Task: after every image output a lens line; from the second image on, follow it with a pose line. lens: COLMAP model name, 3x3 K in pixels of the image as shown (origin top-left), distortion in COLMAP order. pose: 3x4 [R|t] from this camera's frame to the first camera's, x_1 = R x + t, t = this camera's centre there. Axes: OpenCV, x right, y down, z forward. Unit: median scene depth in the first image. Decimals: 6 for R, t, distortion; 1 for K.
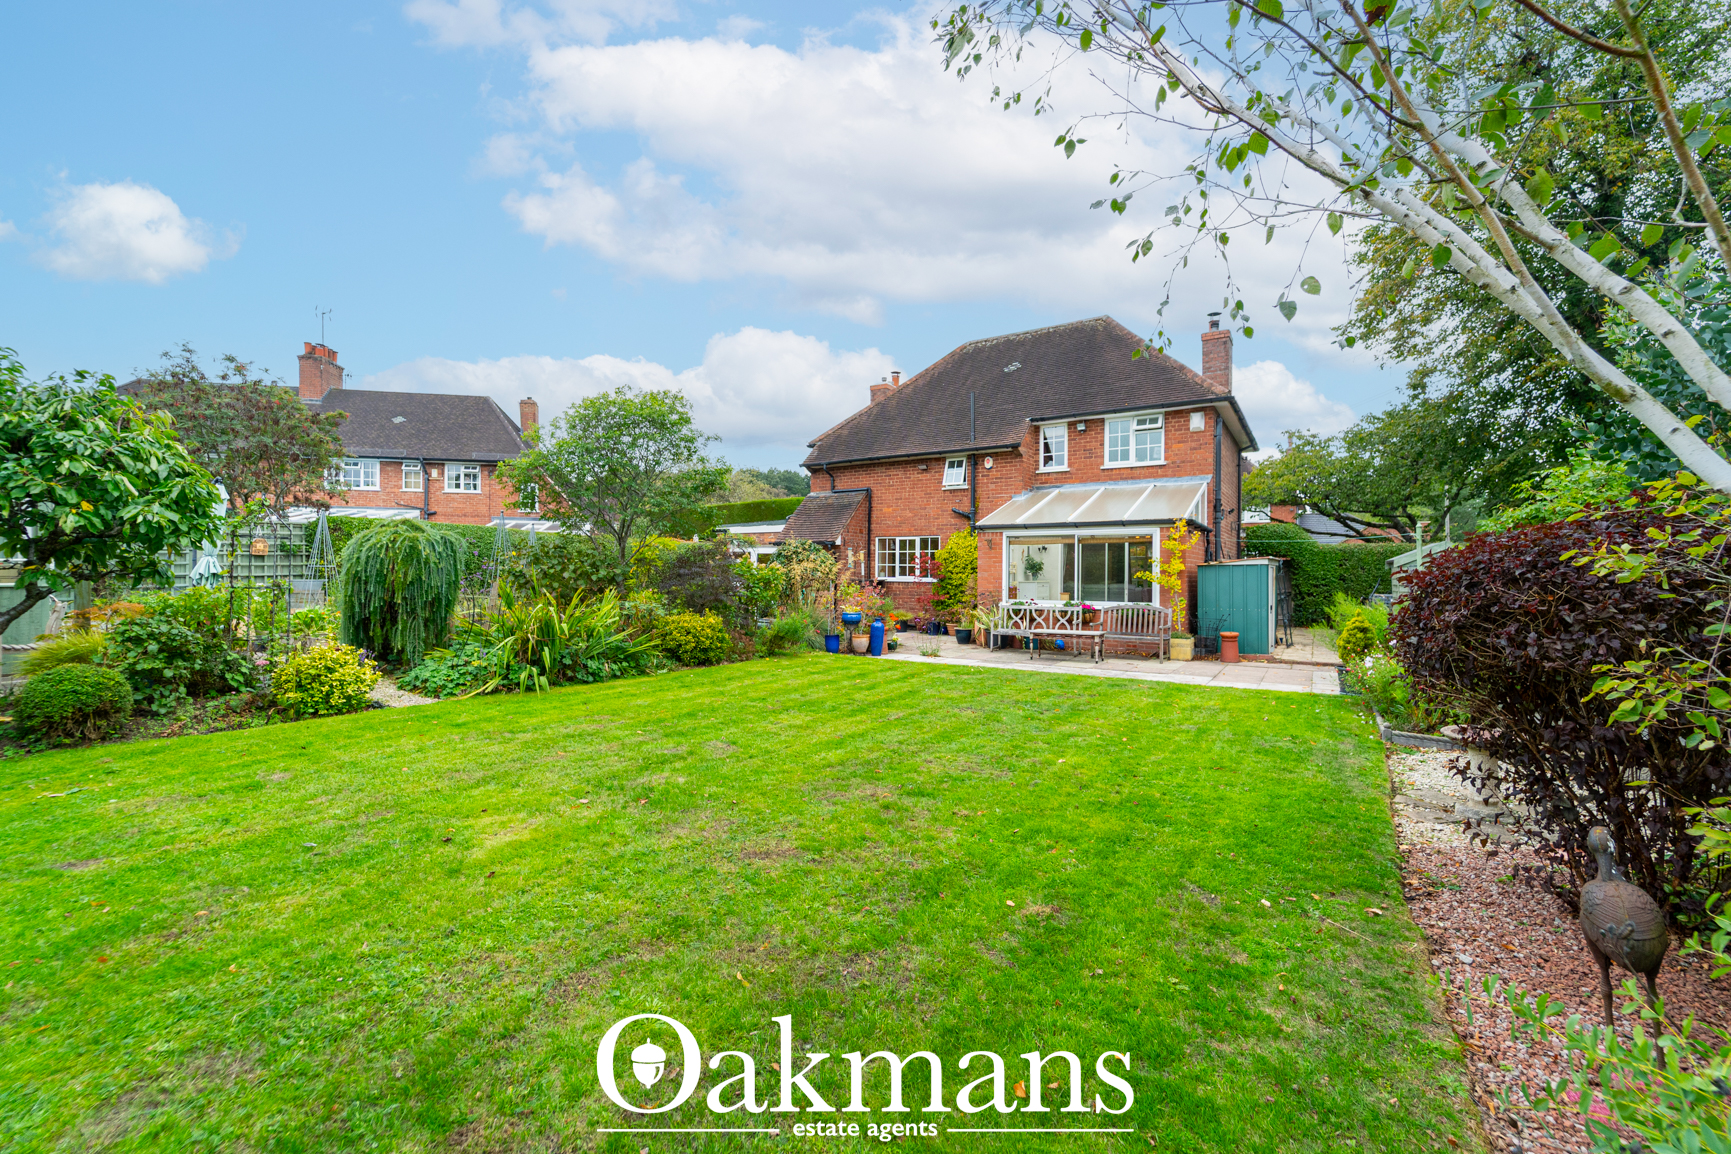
lens RADIAL K [[706.6, 0, 872.1], [0, 706.6, 576.5], [0, 0, 1]] dist [0.000729, -0.000792]
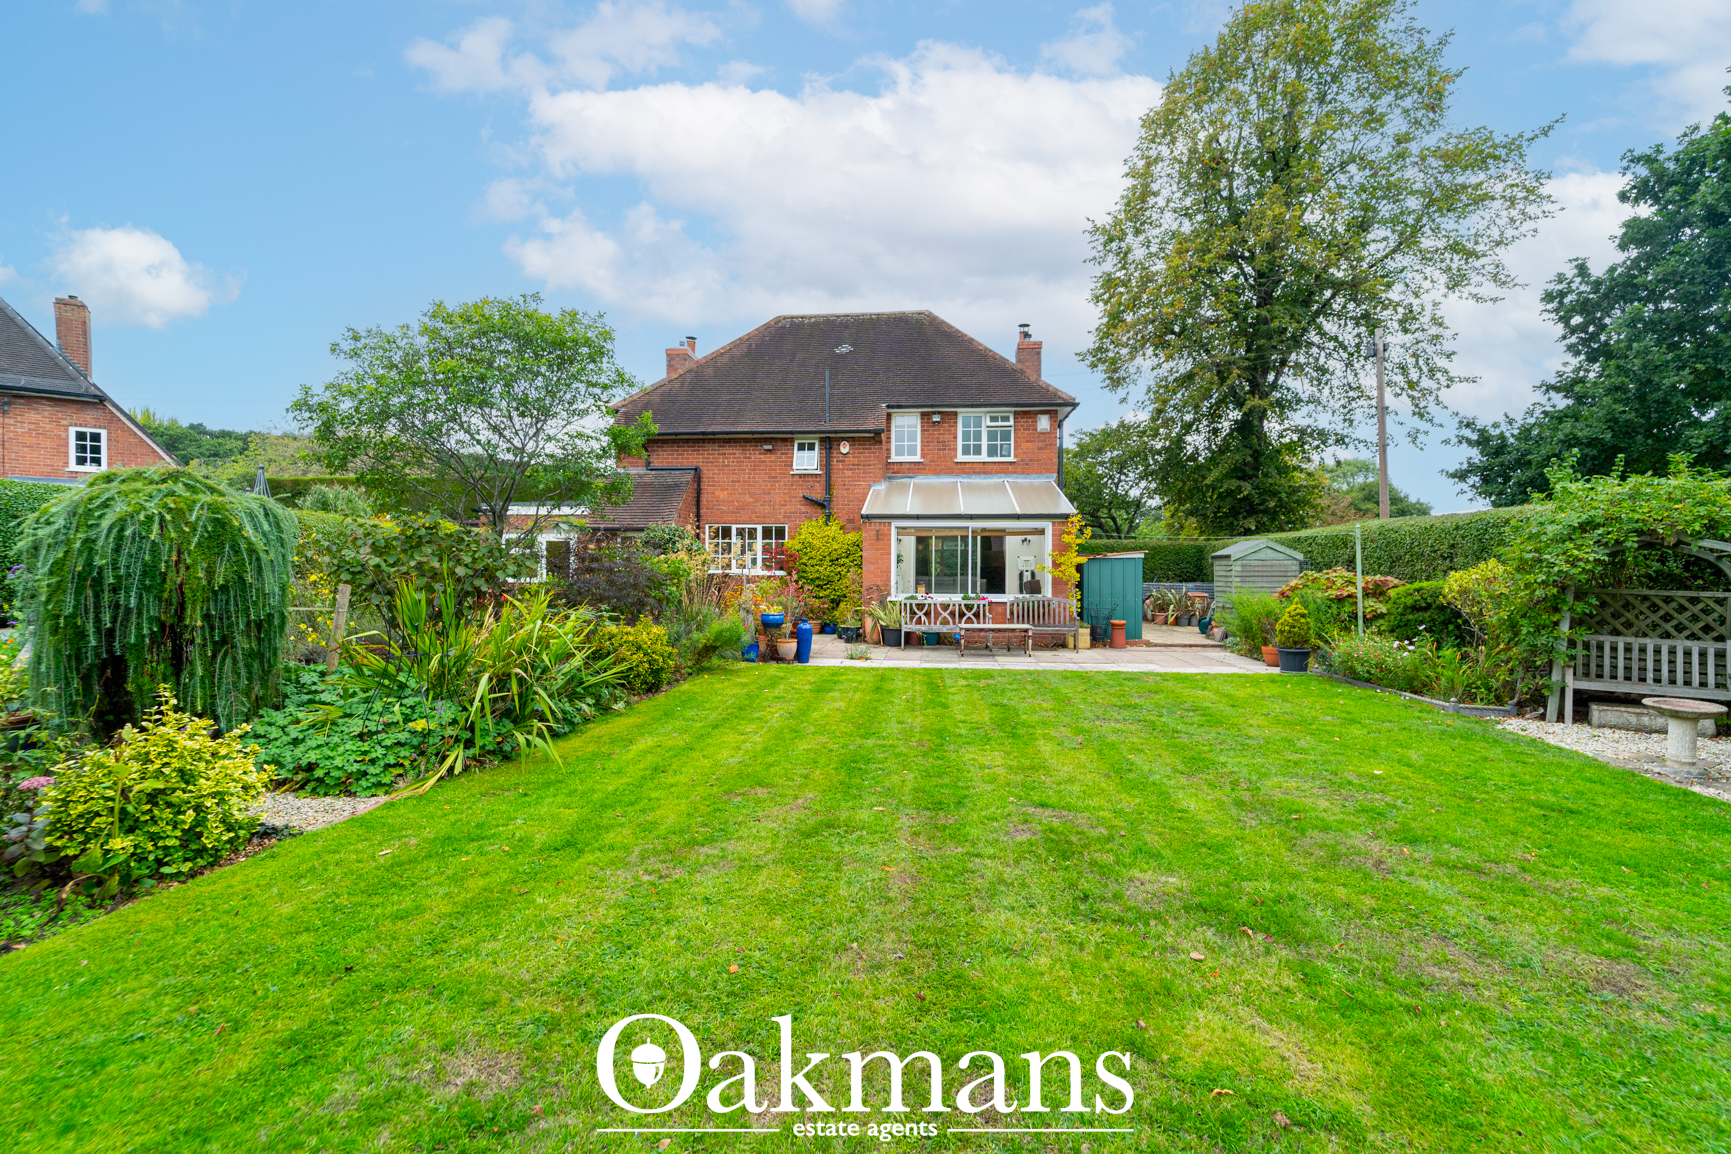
lens RADIAL K [[706.6, 0, 872.1], [0, 706.6, 576.5], [0, 0, 1]] dist [0.000729, -0.000792]
pose [[0.892282, -0.008484, 0.451399, -0.239946], [0.002720, 0.999906, 0.013418, -0.002958], [-0.451471, -0.010745, 0.892221, 0.155783]]
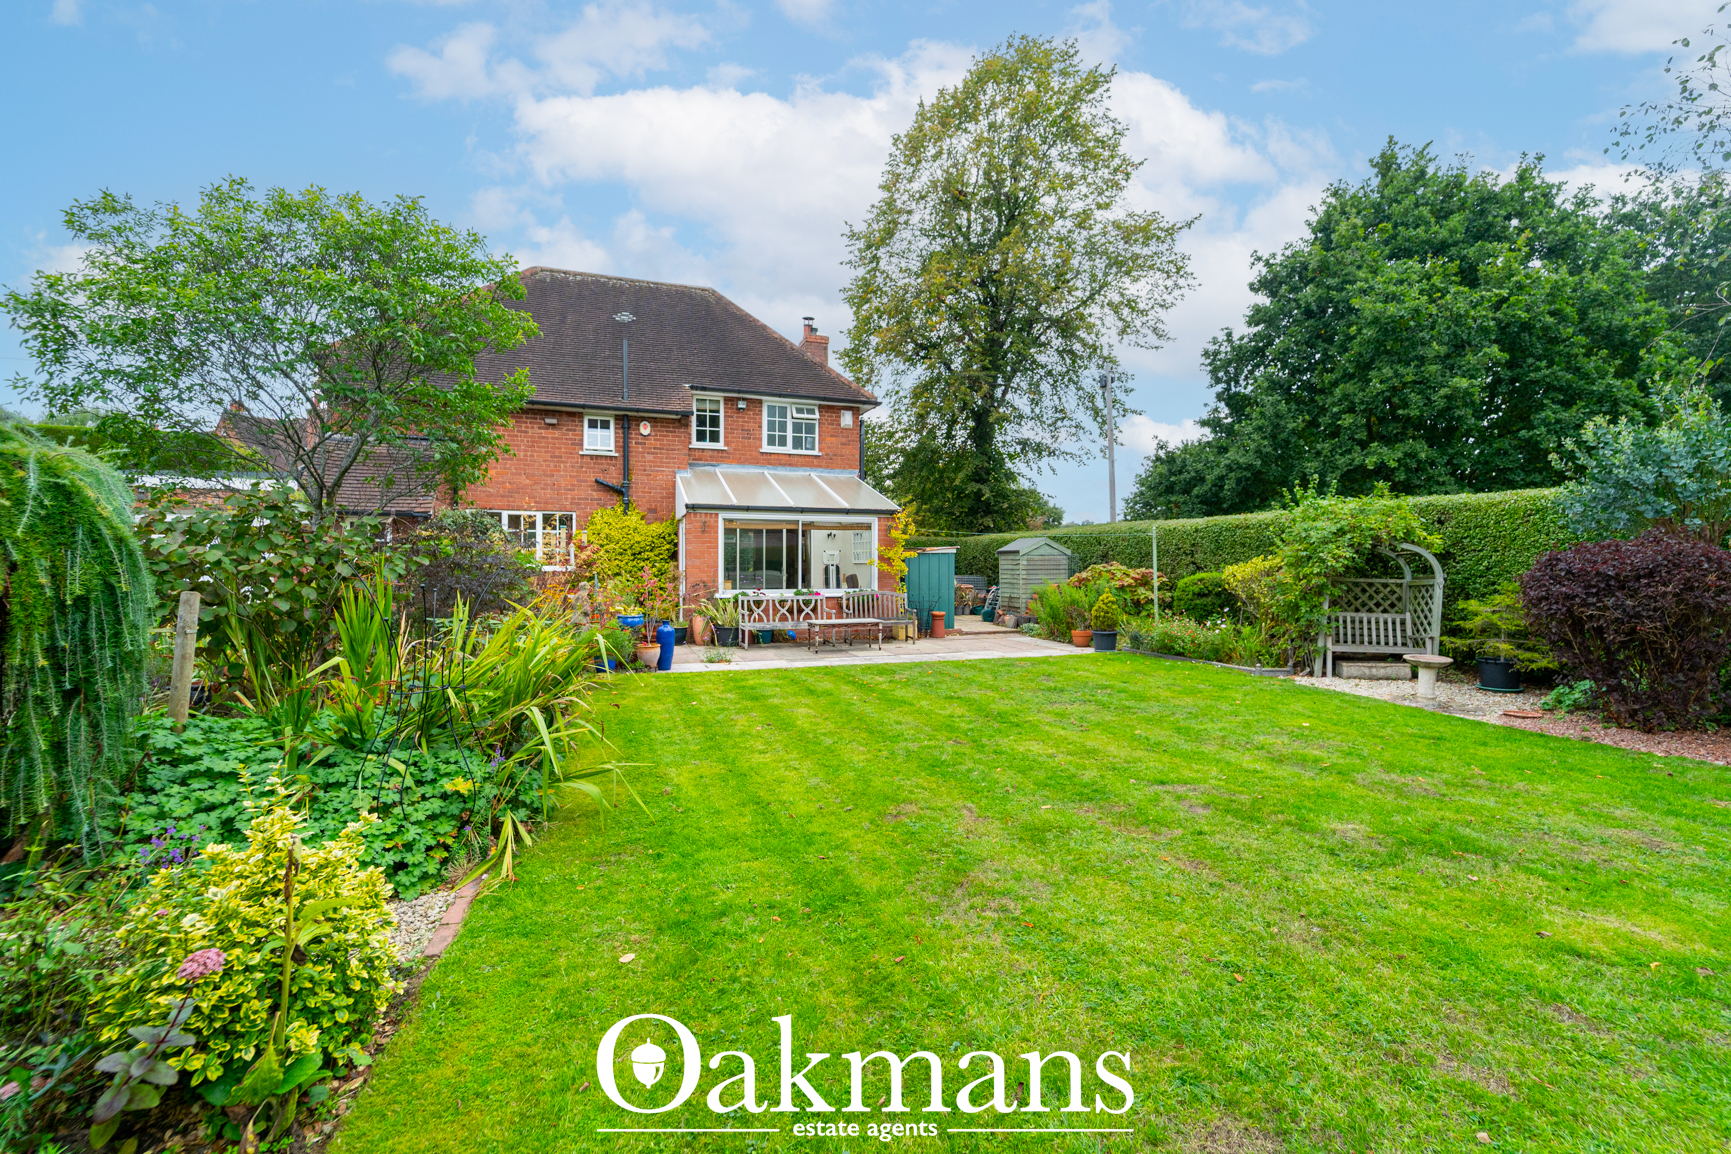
lens RADIAL K [[719.8, 0, 871.6], [0, 719.8, 578.3], [0, 0, 1]] dist [-0.000845, -0.000365]
pose [[0.620987, -0.022140, 0.783508, -0.362501], [0.002611, 0.999654, 0.026179, -0.004937], [-0.783817, -0.014211, 0.620830, 0.270125]]
